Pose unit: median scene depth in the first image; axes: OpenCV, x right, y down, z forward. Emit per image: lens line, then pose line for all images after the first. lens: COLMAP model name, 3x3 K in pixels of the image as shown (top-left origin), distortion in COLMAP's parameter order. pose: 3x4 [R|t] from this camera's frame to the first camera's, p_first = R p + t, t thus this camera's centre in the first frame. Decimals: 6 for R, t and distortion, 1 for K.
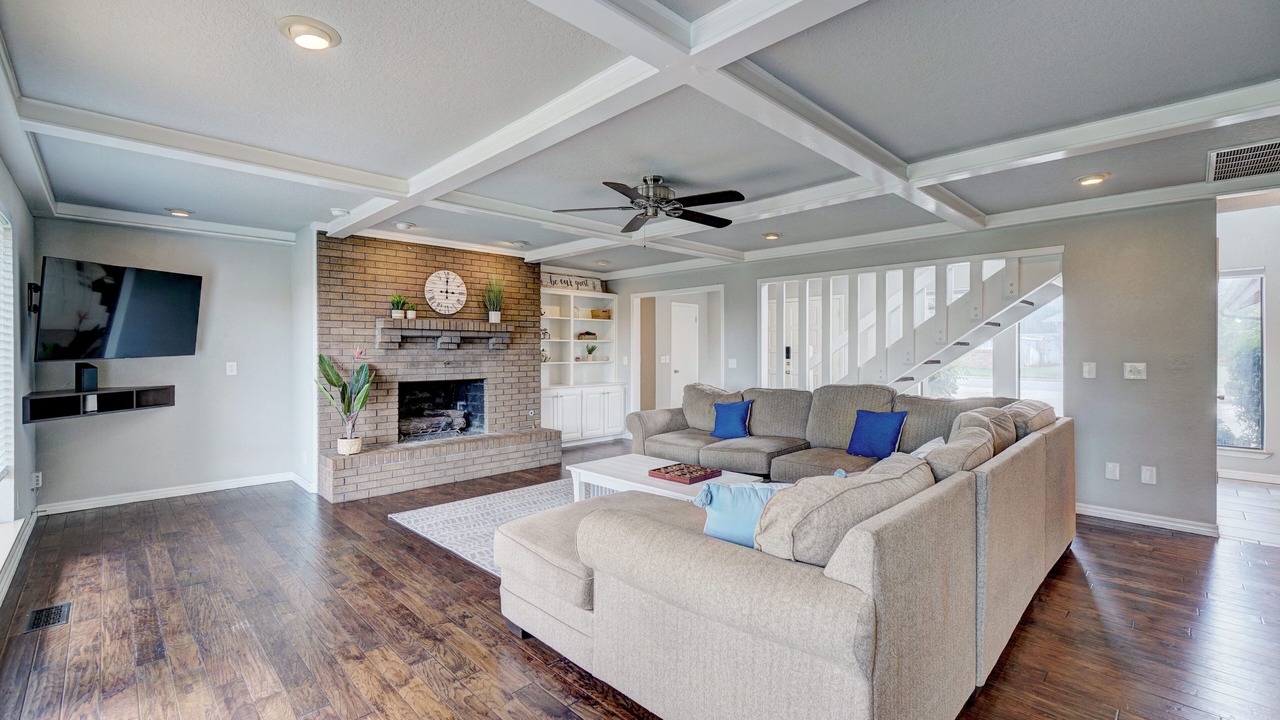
lens RADIAL K [[541.4, 0, 632.0], [0, 541.4, 348.3], [0, 0, 1]] dist [-0.000654, 0.000036]
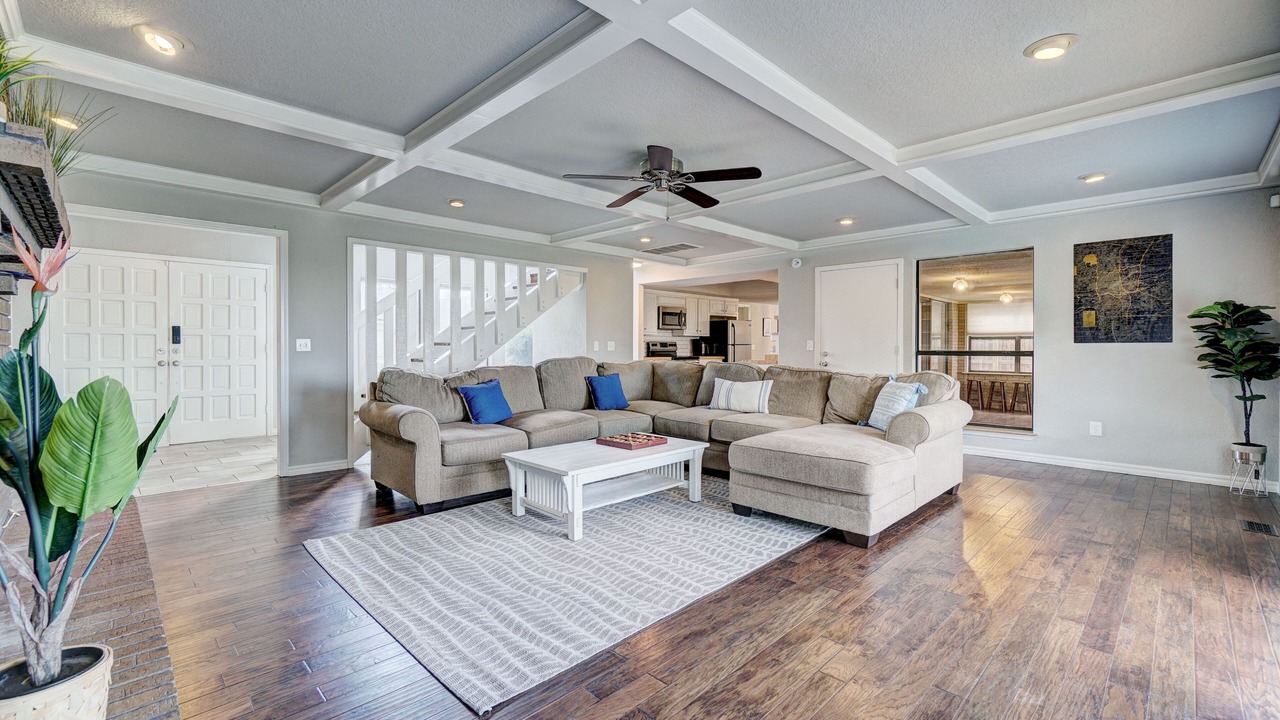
lens RADIAL K [[541.4, 0, 632.0], [0, 541.4, 348.3], [0, 0, 1]] dist [-0.000654, 0.000036]
pose [[0.002285, -0.001352, 0.999996, -0.991225], [-0.002555, 0.999996, 0.001357, 0.056948], [-0.999994, -0.002558, 0.002281, 1.059257]]
